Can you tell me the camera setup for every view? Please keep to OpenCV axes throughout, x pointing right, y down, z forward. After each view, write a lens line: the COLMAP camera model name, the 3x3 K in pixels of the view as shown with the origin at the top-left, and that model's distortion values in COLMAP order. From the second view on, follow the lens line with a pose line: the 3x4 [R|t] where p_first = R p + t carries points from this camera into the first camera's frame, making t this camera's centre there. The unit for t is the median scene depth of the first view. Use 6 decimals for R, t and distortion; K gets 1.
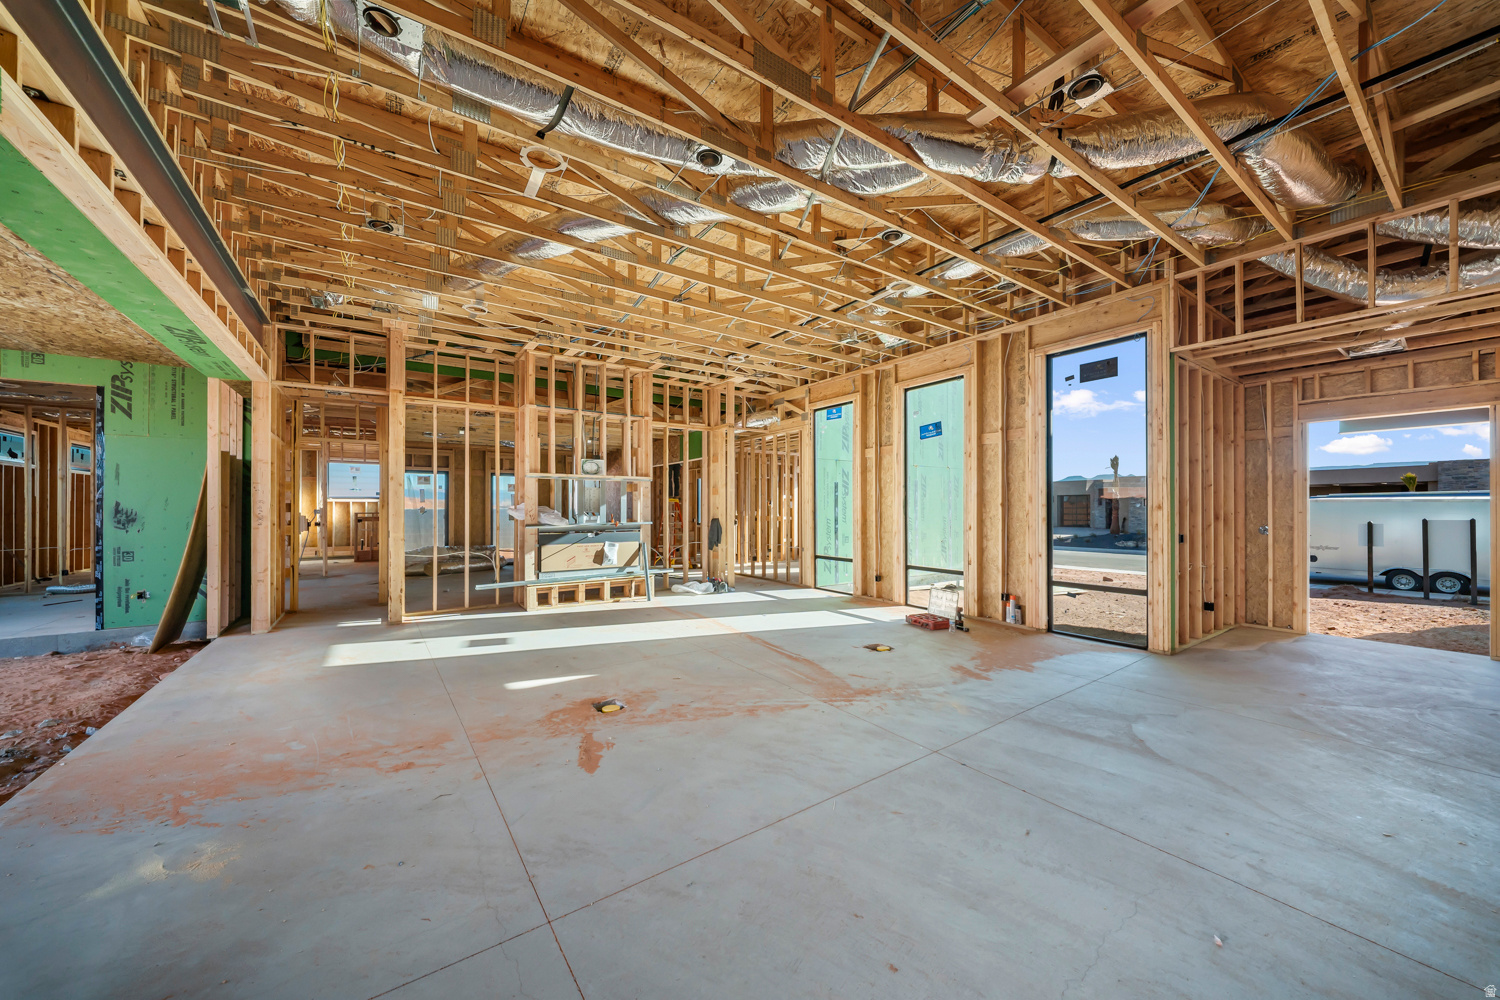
lens RADIAL K [[527.3, 0, 746.9], [0, 527.3, 504.0], [0, 0, 1]] dist [0.008965, -0.006986]
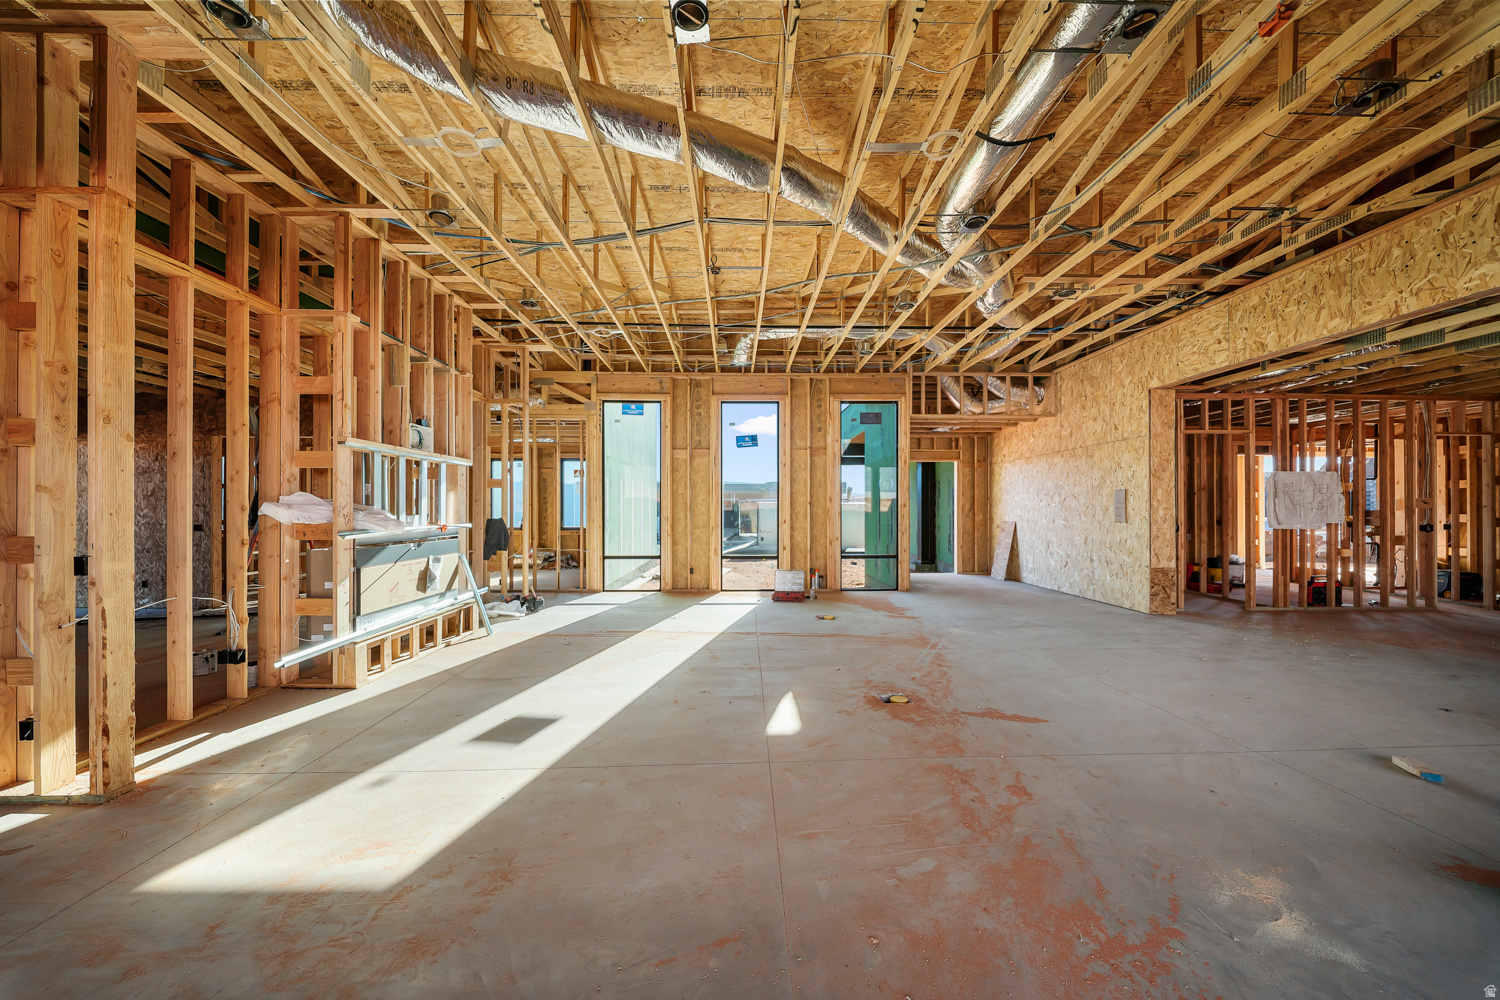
lens RADIAL K [[526.1, 0, 741.8], [0, 526.1, 496.3], [0, 0, 1]] dist [0.011249, -0.007933]
pose [[0.546357, 0.020714, 0.837296, -1.128703], [-0.007000, 0.999772, -0.020166, 0.018114], [-0.837523, 0.005157, 0.546377, 0.617574]]
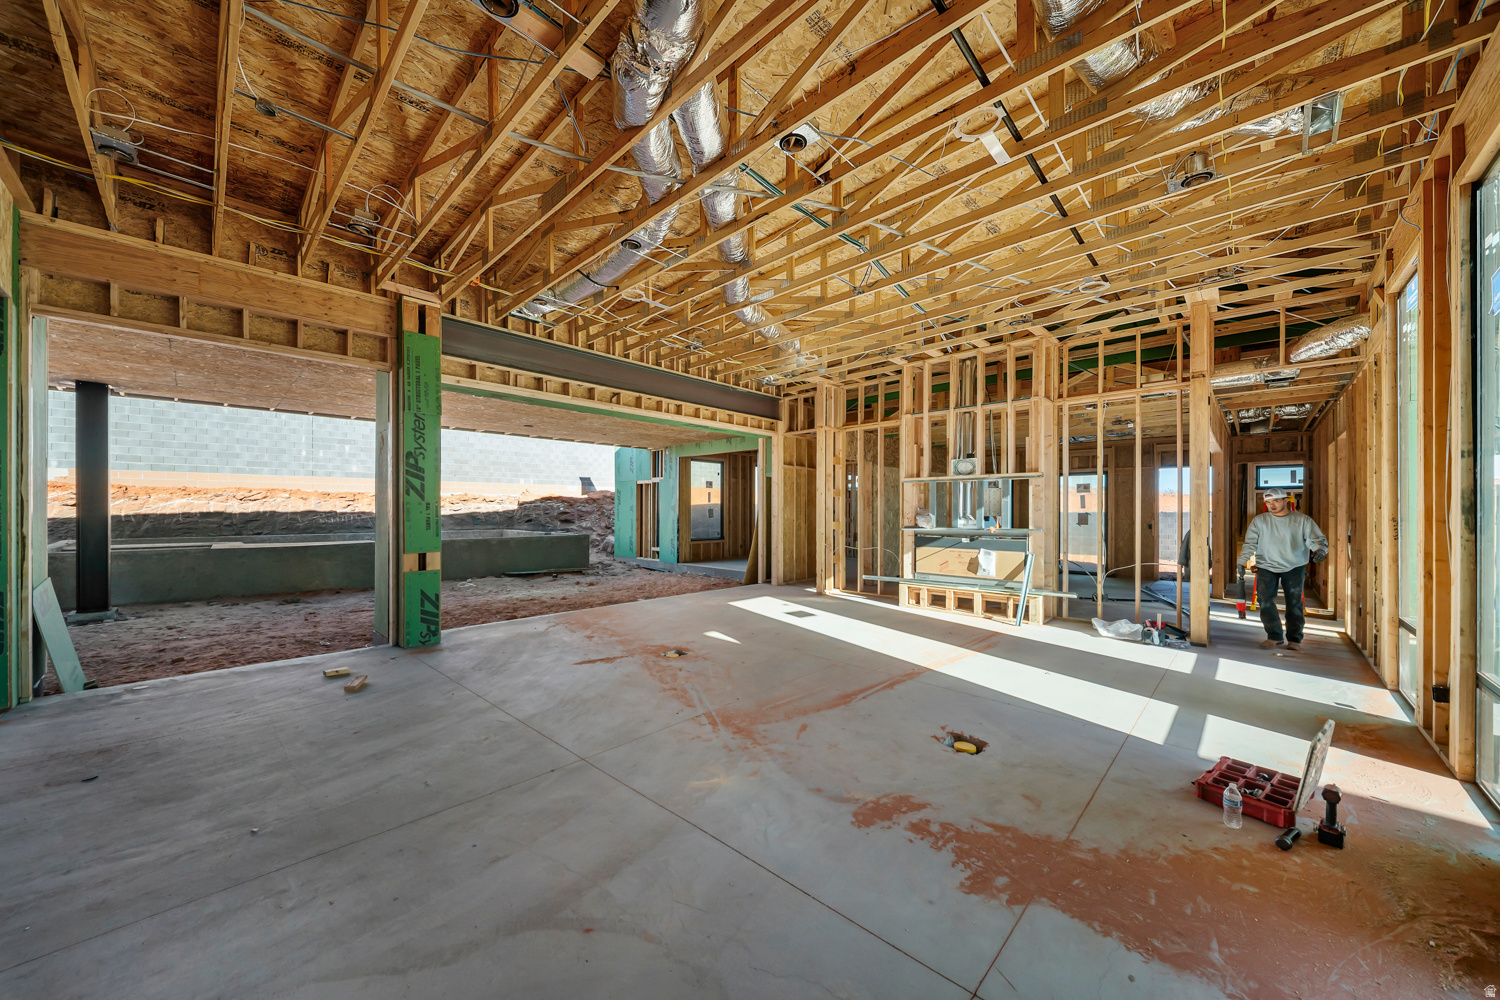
lens RADIAL K [[533.2, 0, 739.3], [0, 533.2, 501.9], [0, 0, 1]] dist [0.016613, -0.012088]
pose [[0.195587, -0.013965, -0.980587, 1.014670], [0.003995, 0.999902, -0.013443, 0.004848], [0.980678, -0.001289, 0.195623, 0.794840]]
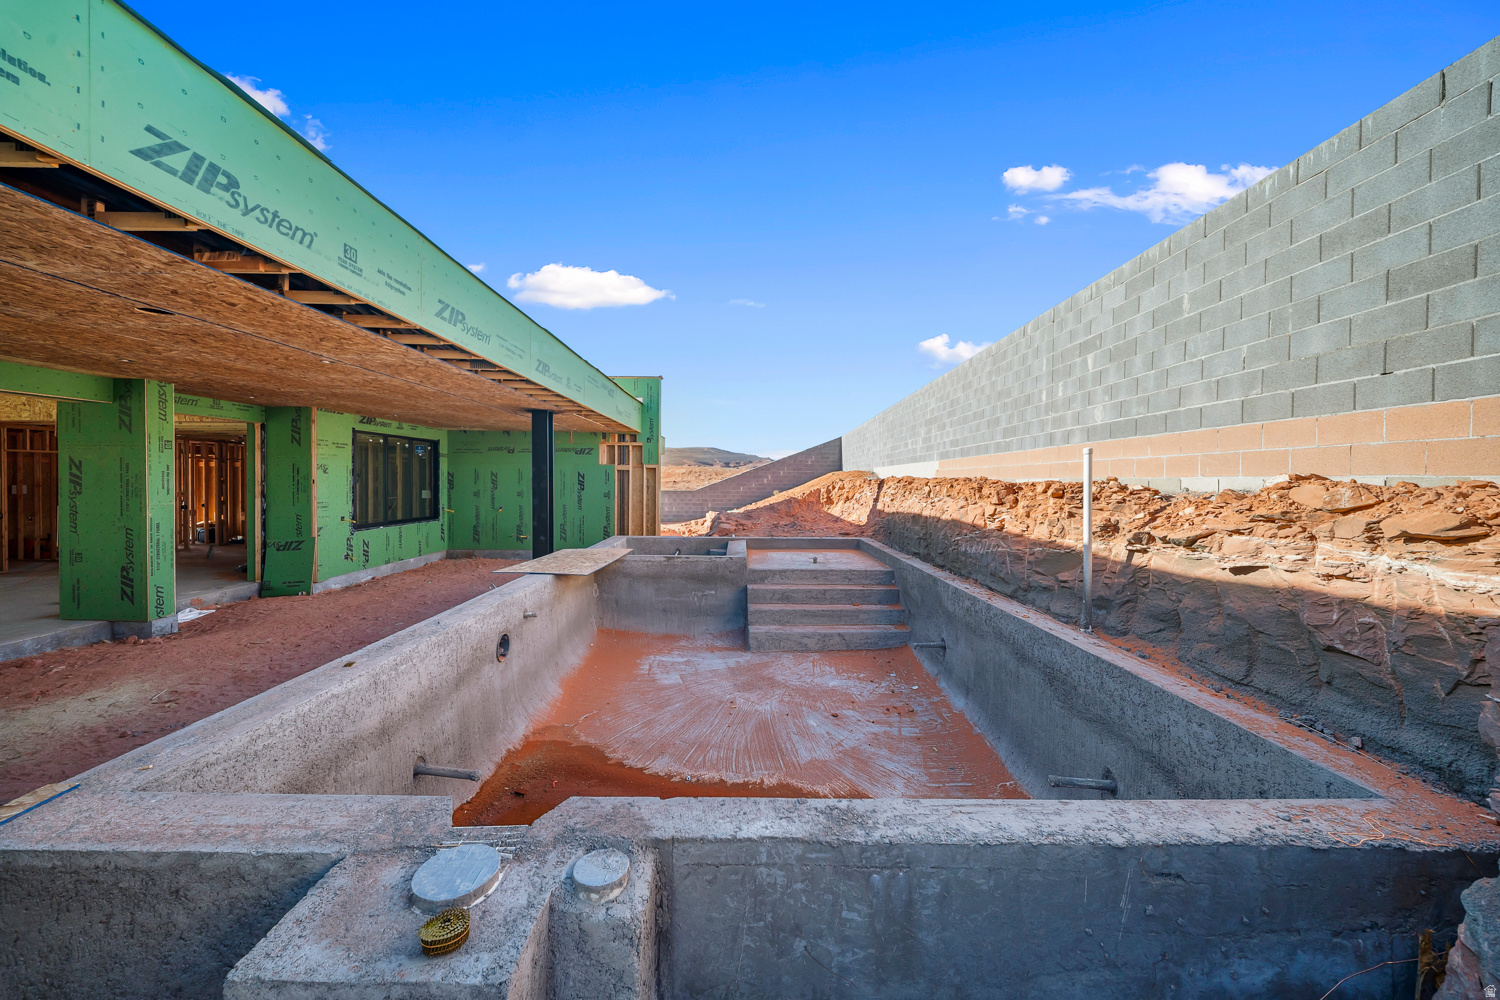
lens RADIAL K [[533.2, 0, 739.3], [0, 533.2, 501.9], [0, 0, 1]] dist [0.016613, -0.012088]
pose [[-0.829690, -0.027606, 0.557541, -3.167697], [-0.010560, 0.999374, 0.033768, -0.106911], [-0.558124, 0.022130, -0.829462, 0.504834]]
